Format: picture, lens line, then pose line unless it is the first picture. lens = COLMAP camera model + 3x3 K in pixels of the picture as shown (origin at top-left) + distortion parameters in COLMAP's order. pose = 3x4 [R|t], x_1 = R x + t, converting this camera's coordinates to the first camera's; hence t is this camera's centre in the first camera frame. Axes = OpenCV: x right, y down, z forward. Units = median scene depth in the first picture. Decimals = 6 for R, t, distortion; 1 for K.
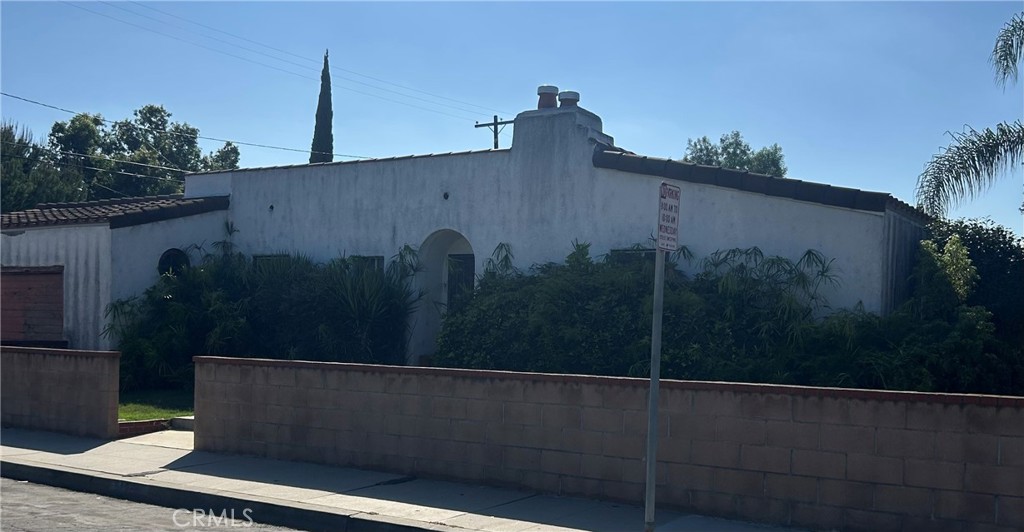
lens RADIAL K [[1007.4, 0, 538.9], [0, 1007.4, 364.2], [0, 0, 1]] dist [0.092381, -0.176837]
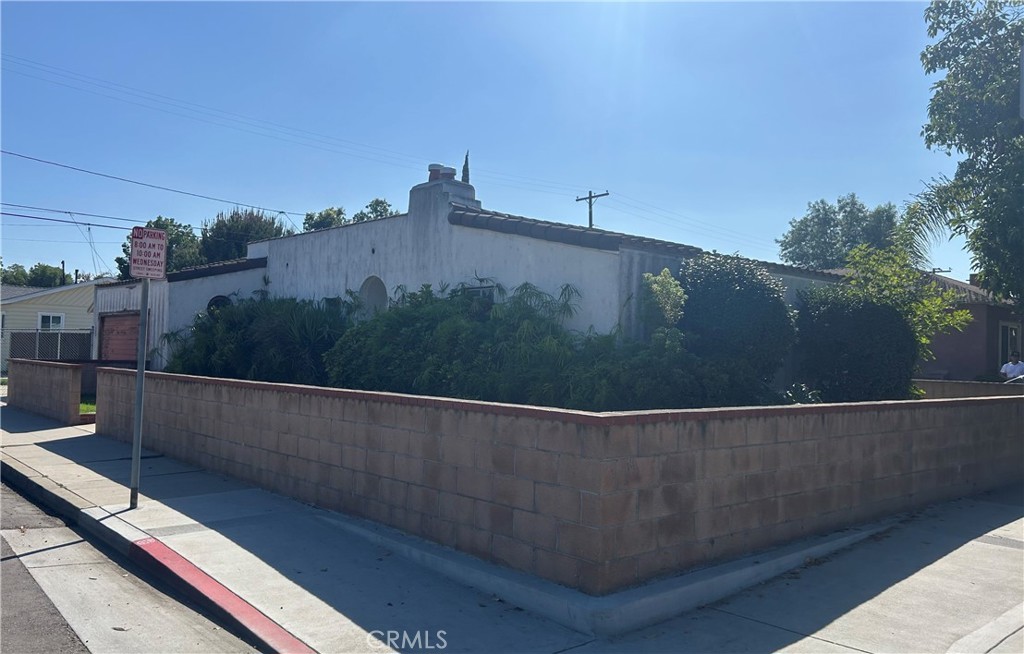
lens RADIAL K [[783.4, 0, 510.2], [0, 783.4, 364.0], [0, 0, 1]] dist [0.038106, -0.002142]
pose [[0.962377, 0.004170, -0.271684, 0.341767], [-0.012531, 0.999500, -0.029046, 0.008510], [0.271427, 0.031358, 0.961948, 0.060760]]
